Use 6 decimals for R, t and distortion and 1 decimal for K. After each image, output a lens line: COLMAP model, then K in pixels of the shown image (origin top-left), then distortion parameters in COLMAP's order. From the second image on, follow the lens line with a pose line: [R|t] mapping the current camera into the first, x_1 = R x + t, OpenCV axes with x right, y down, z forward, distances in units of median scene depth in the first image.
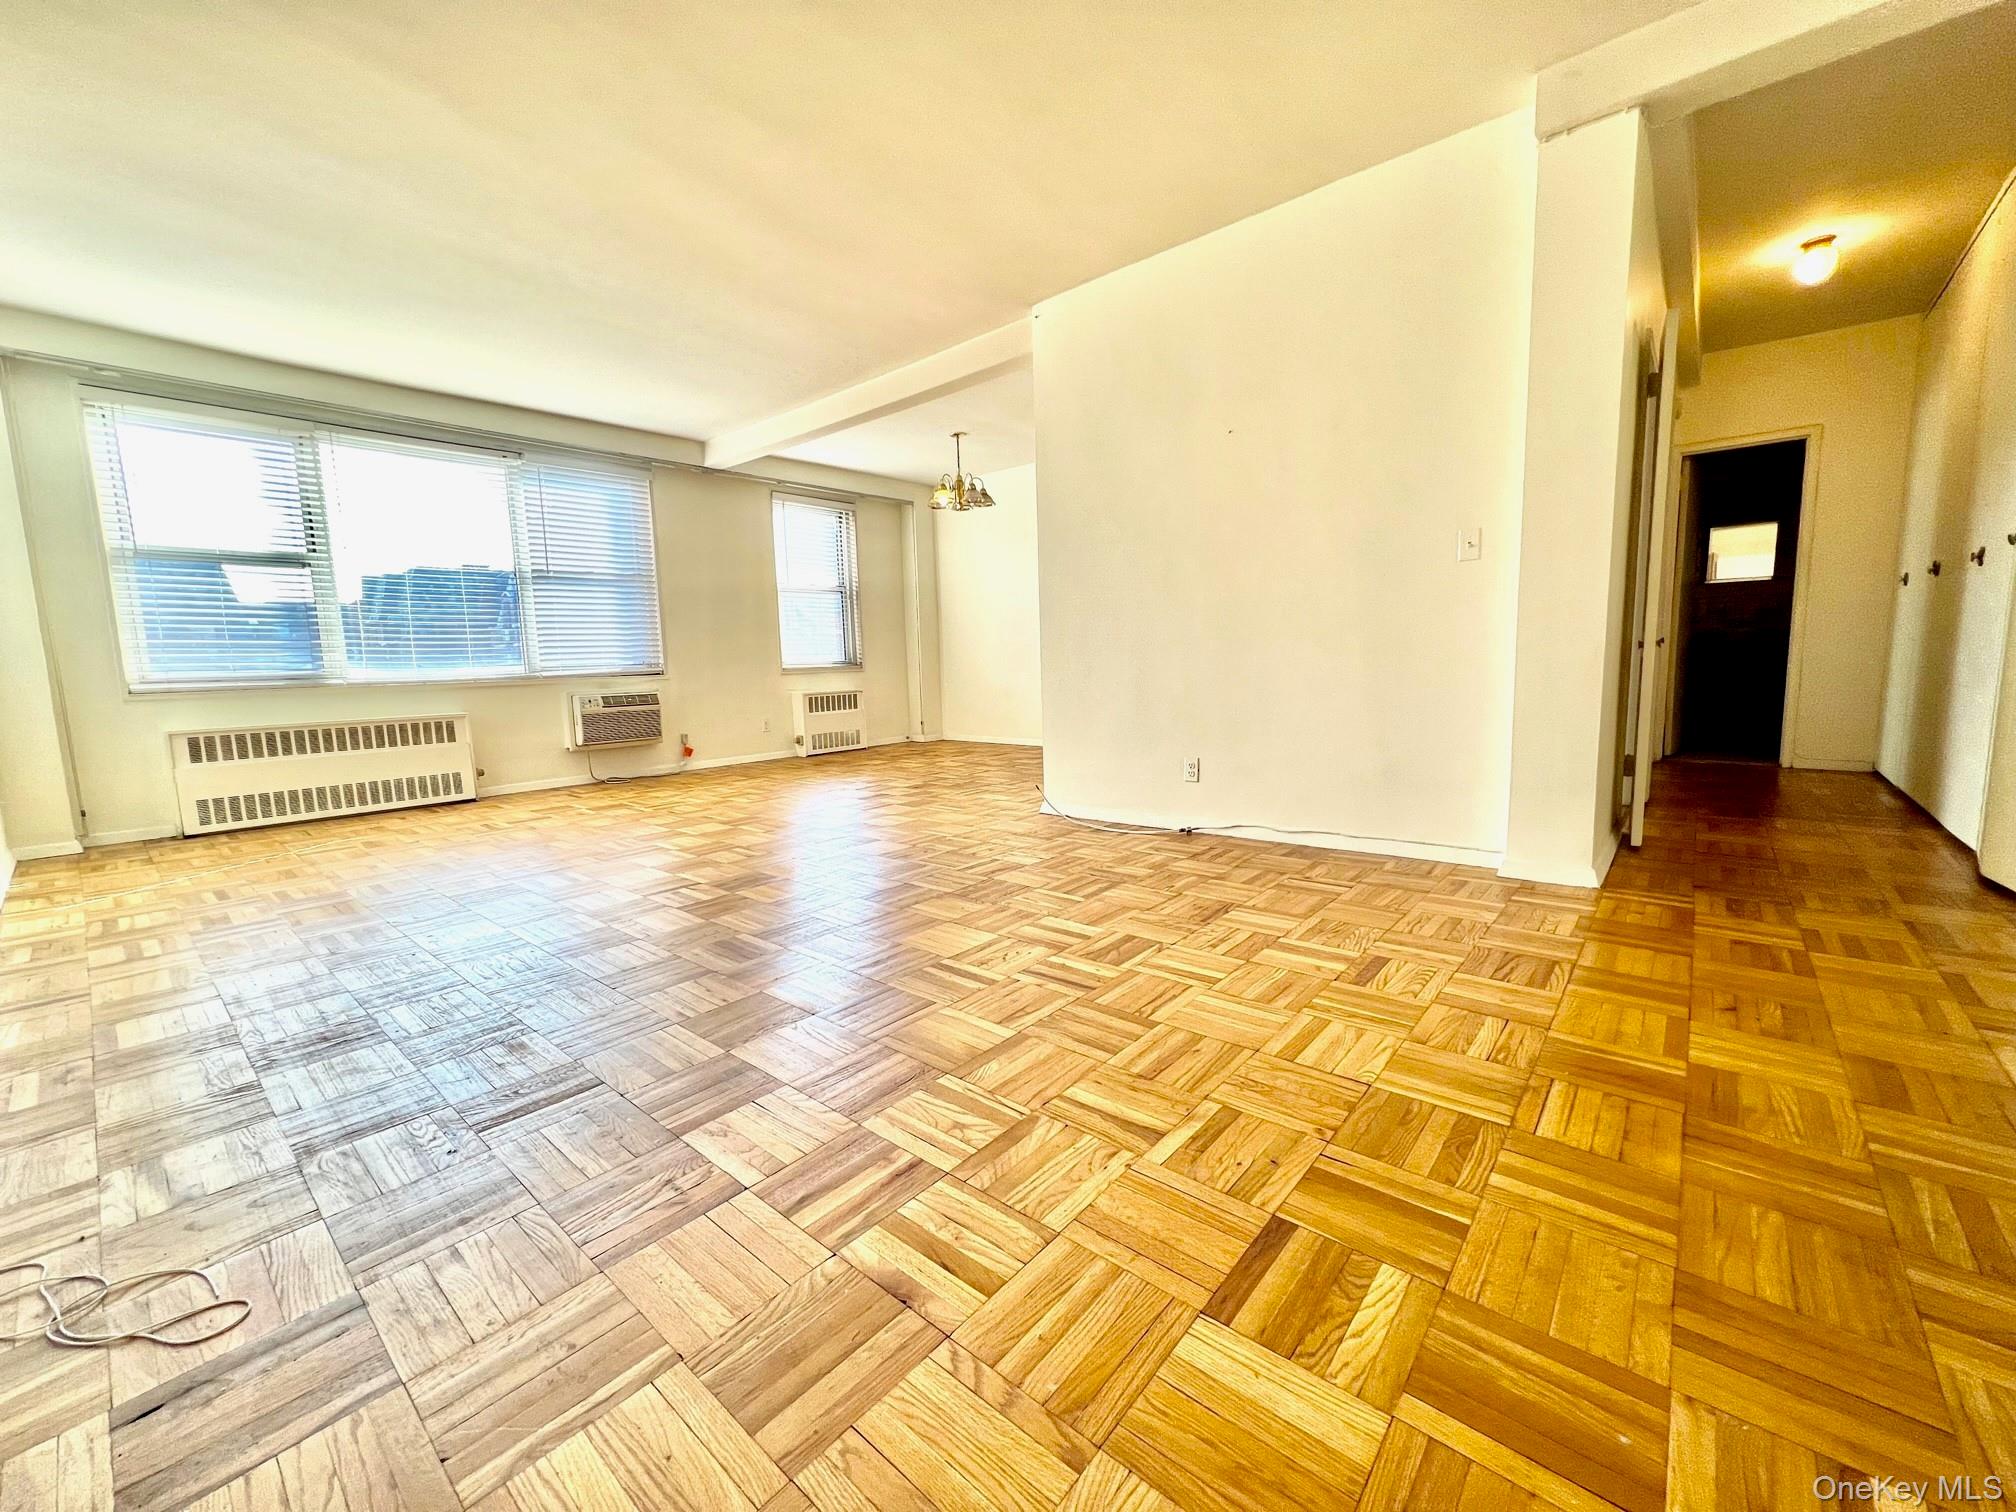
lens RADIAL K [[804.3, 0, 1010.9], [0, 804.3, 759.2], [0, 0, 1]] dist [-0.001842, 0.000282]
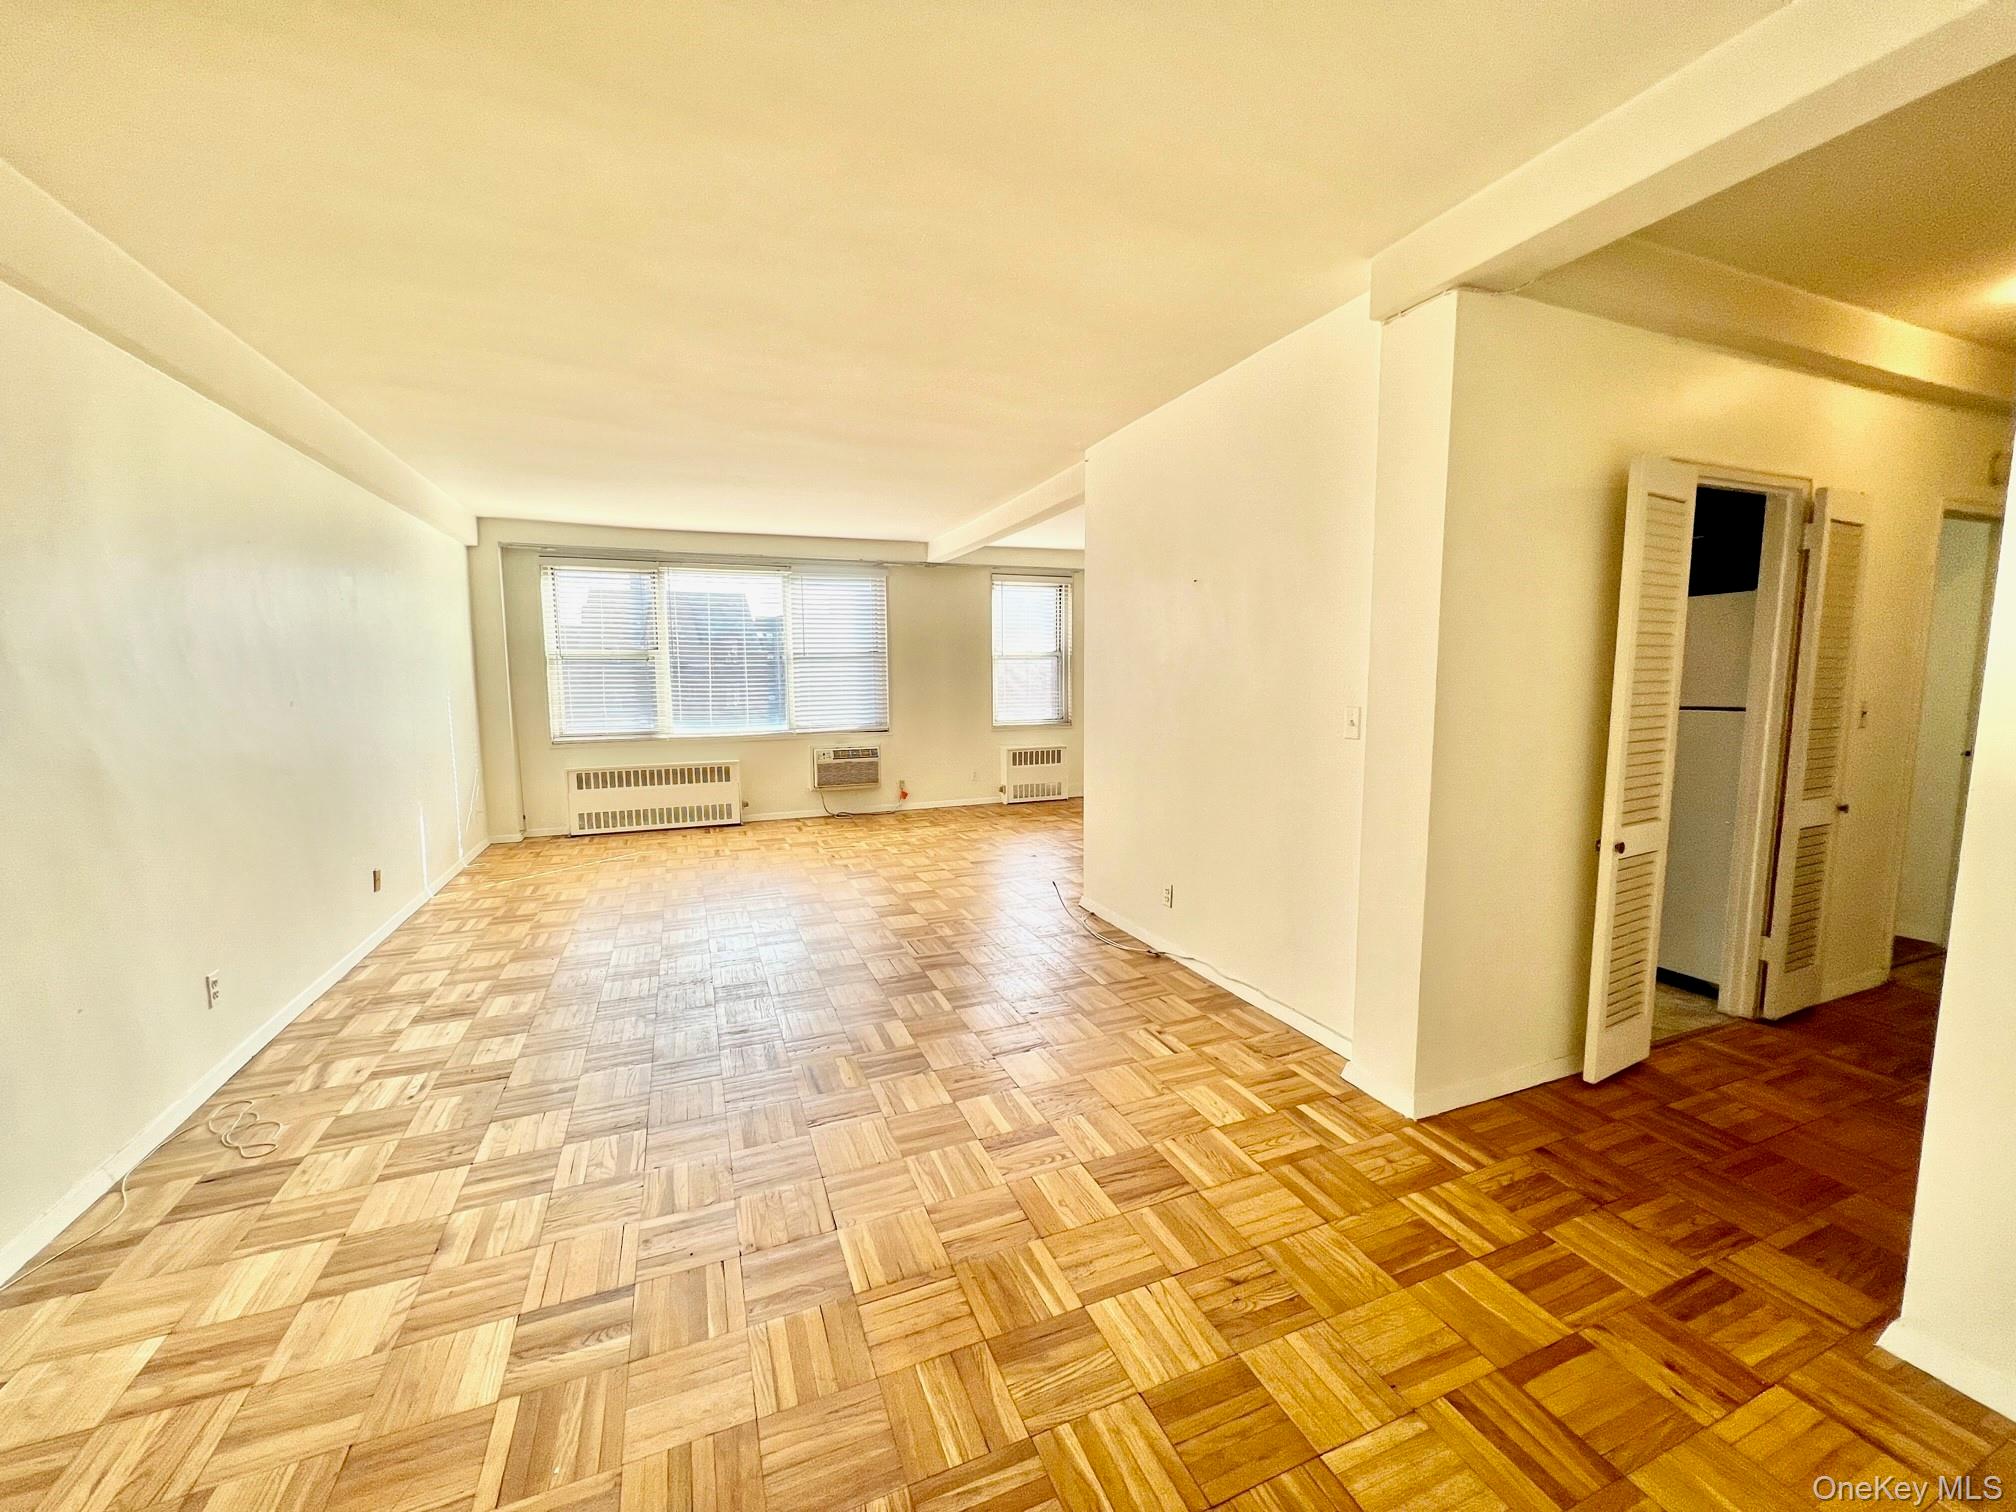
lens RADIAL K [[804.3, 0, 1009.5], [0, 804.3, 758.2], [0, 0, 1]] dist [-0.001842, 0.000282]
pose [[0.889451, 0.072758, -0.451202, 0.518878], [-0.075829, 0.997057, 0.011297, -0.165729], [0.450696, 0.024166, 0.892350, -0.023426]]
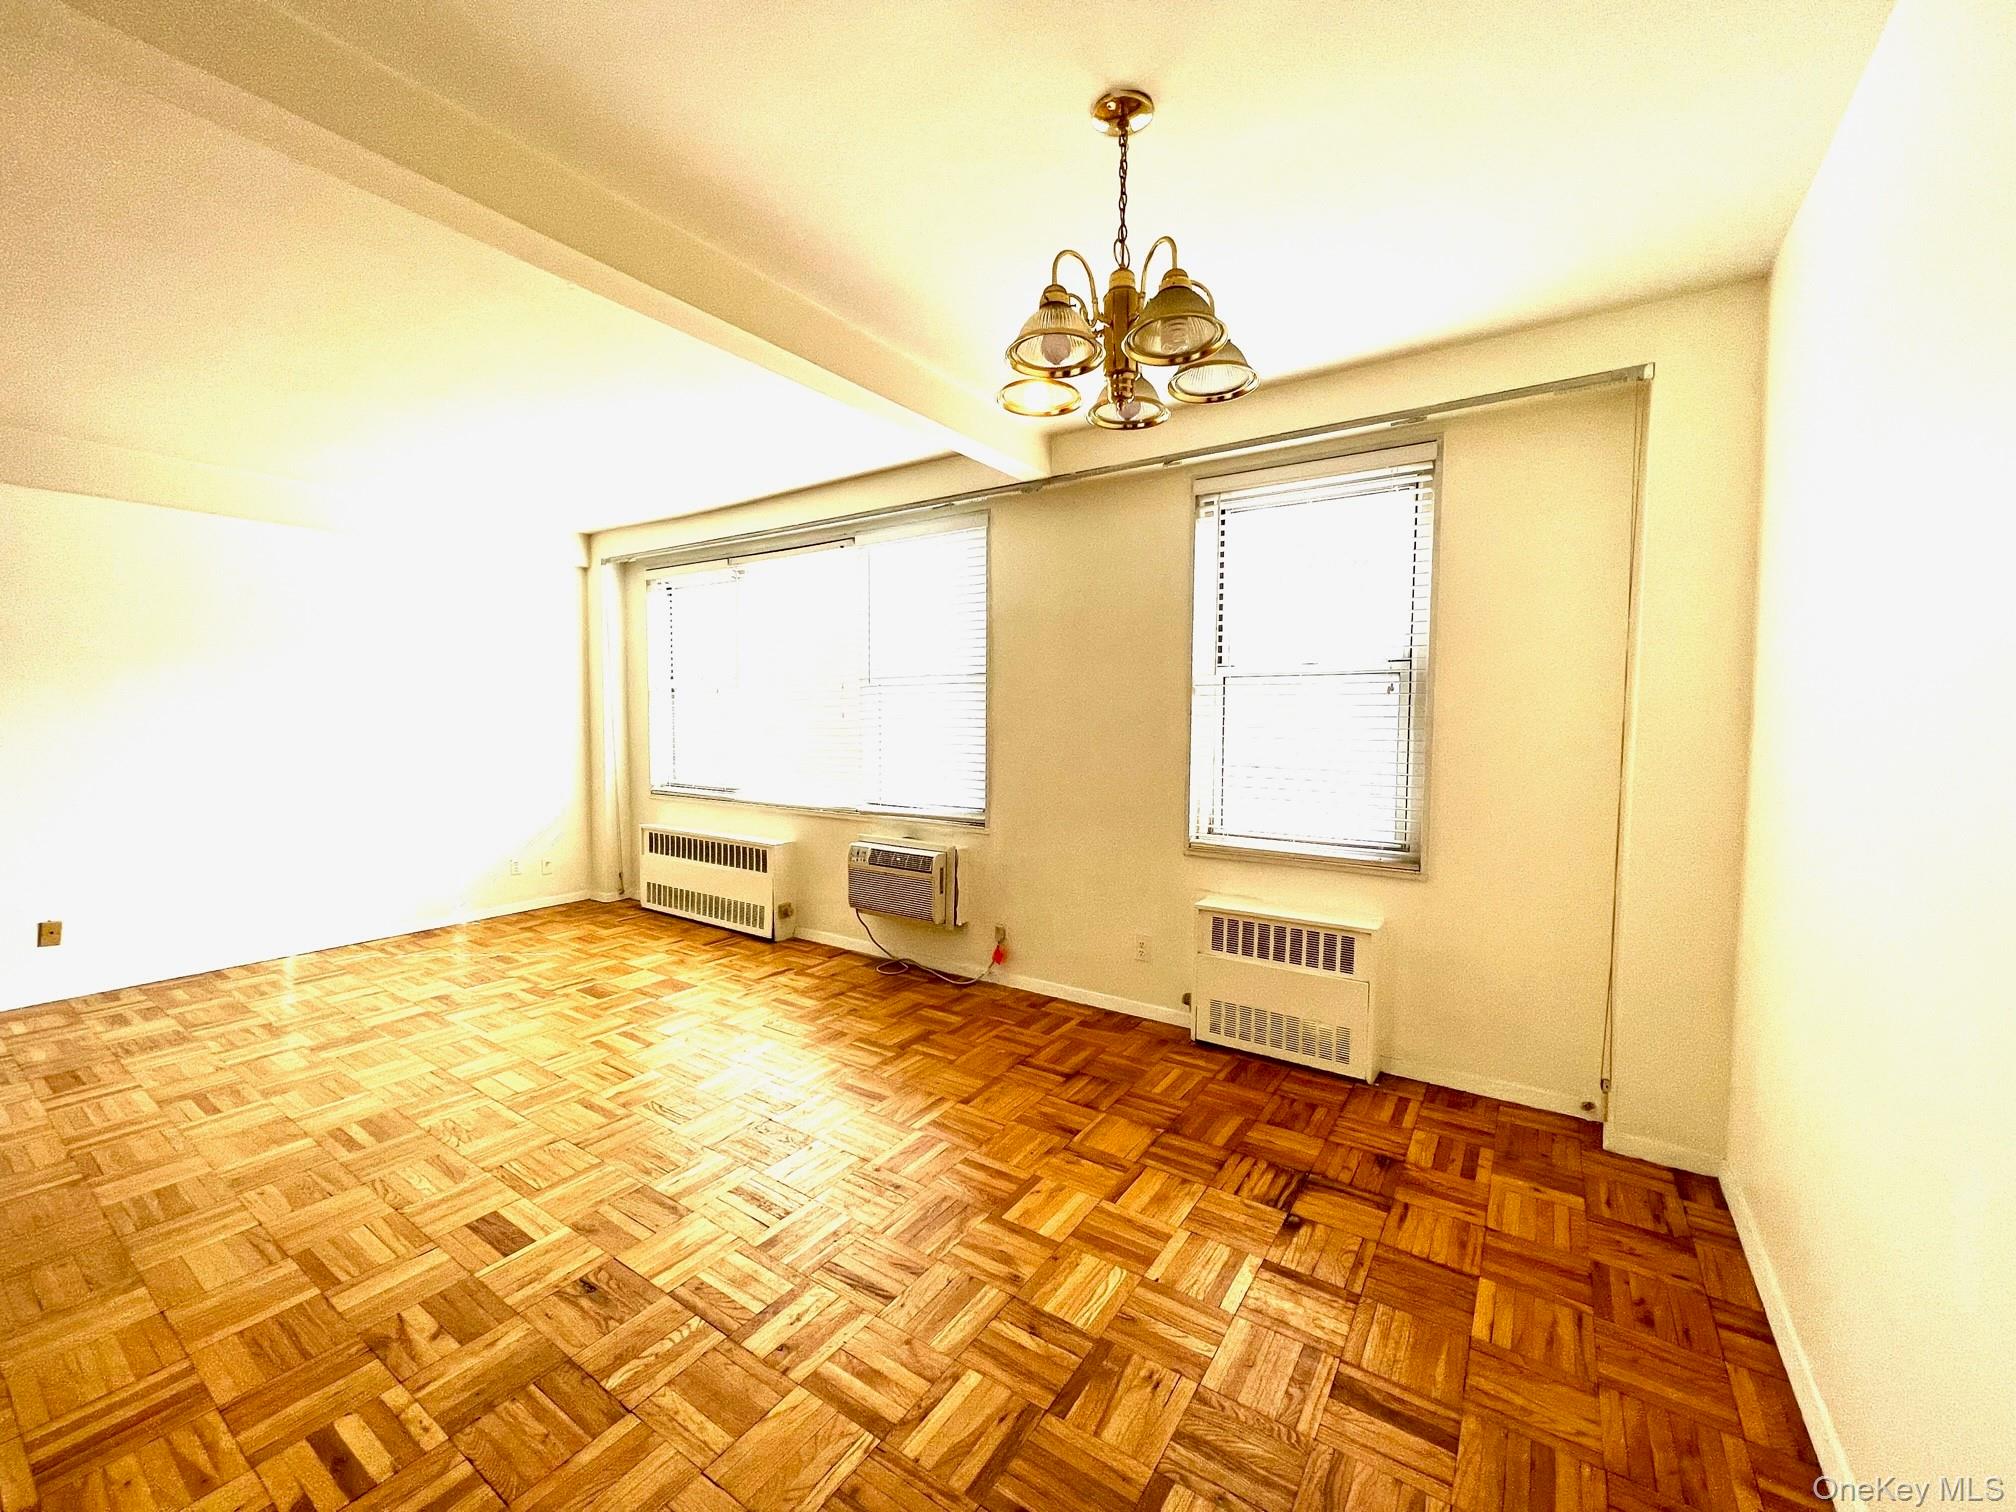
lens RADIAL K [[804.9, 0, 1016.3], [0, 804.9, 758.7], [0, 0, 1]] dist [-0.002828, -0.000006]
pose [[0.125715, 0.085362, -0.988387, 0.351882], [-0.133082, 0.988738, 0.068465, -0.367310], [0.983100, 0.122929, 0.135659, 1.664904]]
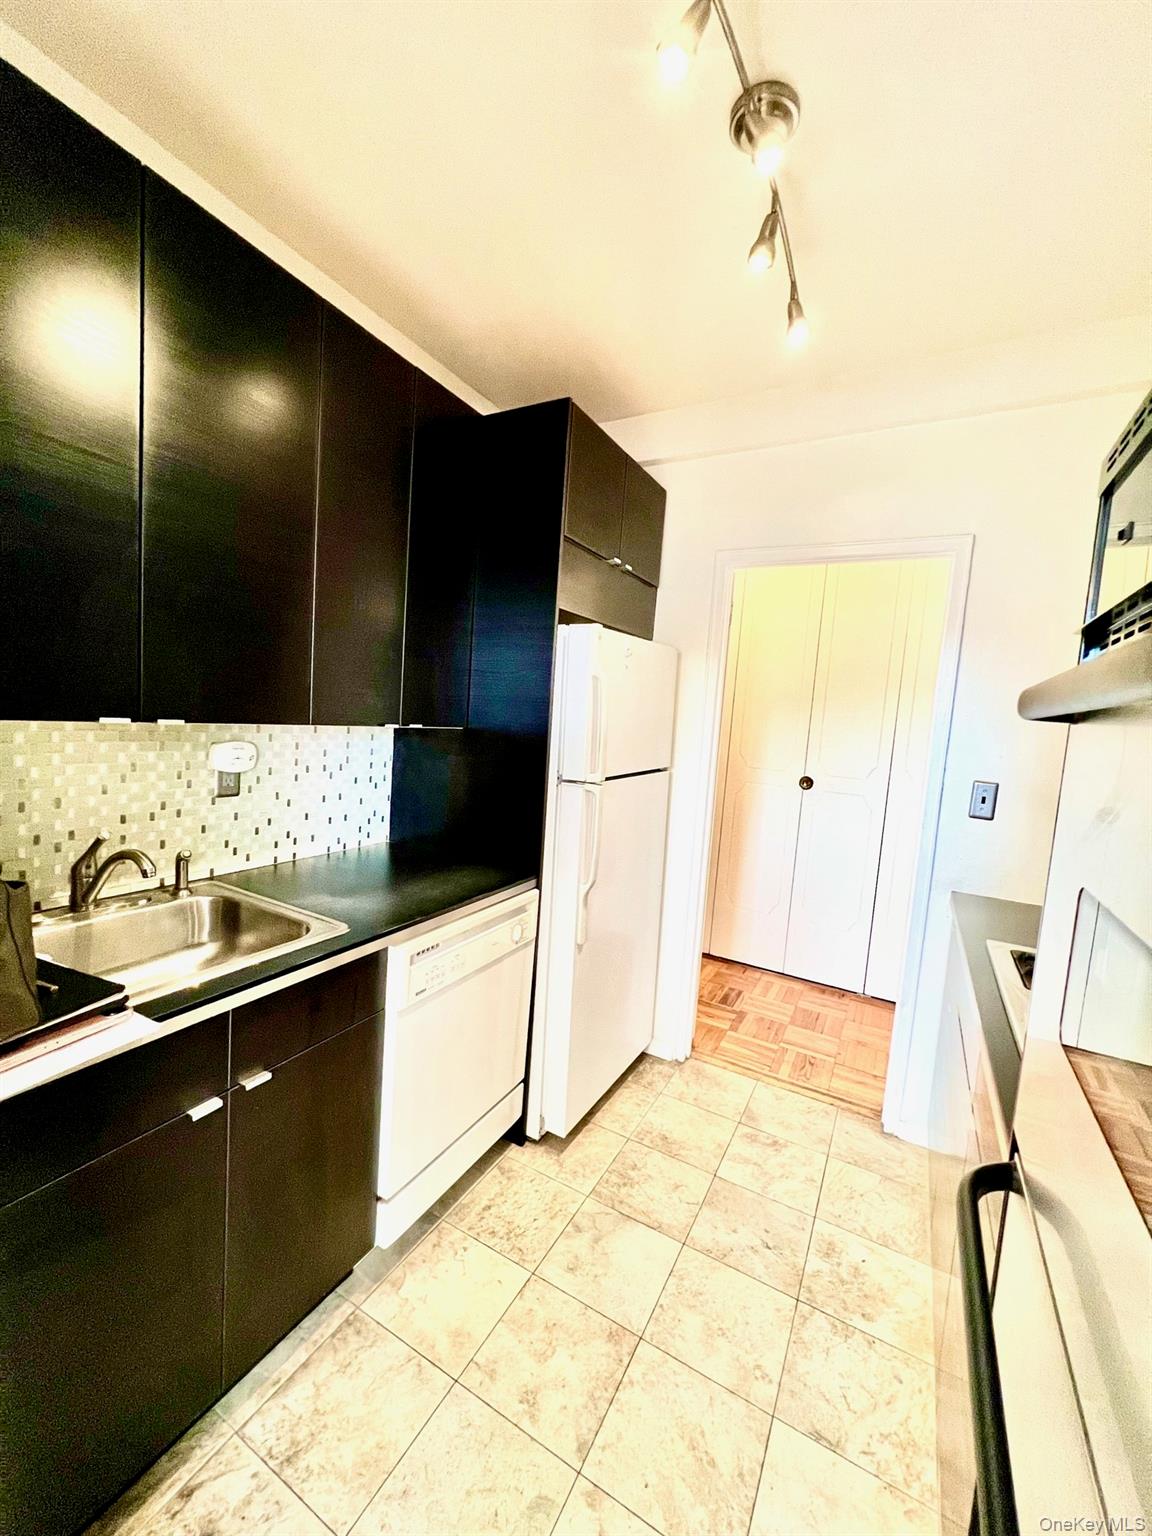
lens RADIAL K [[612.8, 0, 570.9], [0, 612.8, 768.4], [0, 0, 1]] dist [-0.001842, 0.000282]
pose [[-0.200590, -0.072669, 0.976976, 0.204395], [0.061756, 0.994324, 0.086638, -0.336171], [-0.977727, 0.077713, -0.194964, 1.370483]]
